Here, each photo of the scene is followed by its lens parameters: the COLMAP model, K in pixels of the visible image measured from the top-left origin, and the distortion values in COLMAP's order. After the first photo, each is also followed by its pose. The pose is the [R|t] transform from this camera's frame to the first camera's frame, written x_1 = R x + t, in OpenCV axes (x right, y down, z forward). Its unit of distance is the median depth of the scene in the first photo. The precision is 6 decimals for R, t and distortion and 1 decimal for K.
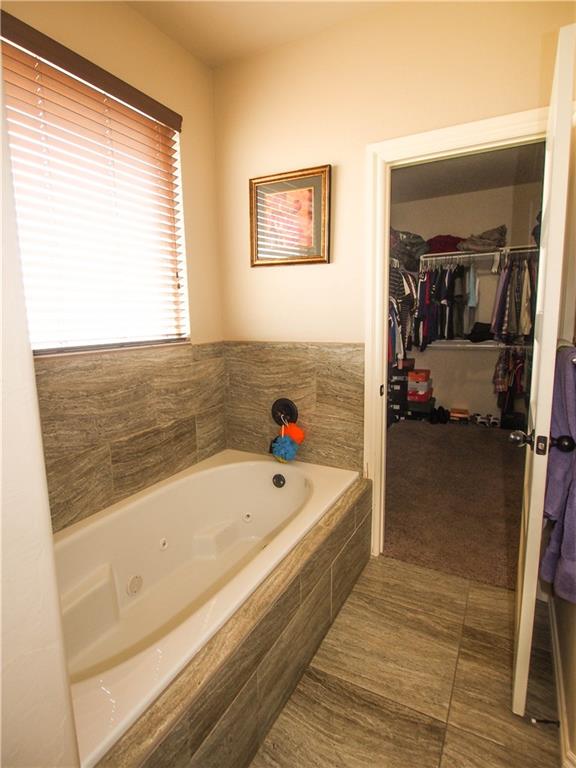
lens RADIAL K [[407.6, 0, 285.8], [0, 407.6, 380.2], [0, 0, 1]] dist [-0.007326, -0.008813]
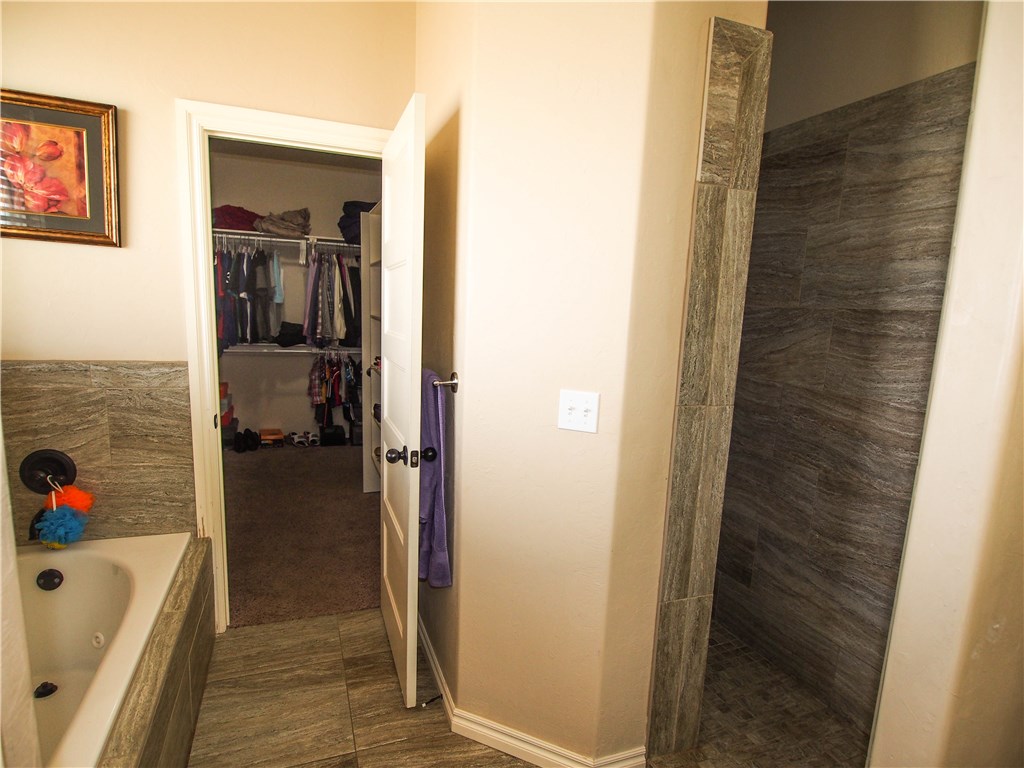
lens RADIAL K [[550.4, 0, 502.5], [0, 550.4, 402.9], [0, 0, 1]] dist [-0.002815, -0.006360]
pose [[0.639727, -0.083396, 0.764065, -0.205172], [0.057099, 0.996506, 0.060958, -0.041042], [-0.766478, 0.004631, 0.642253, -0.093977]]
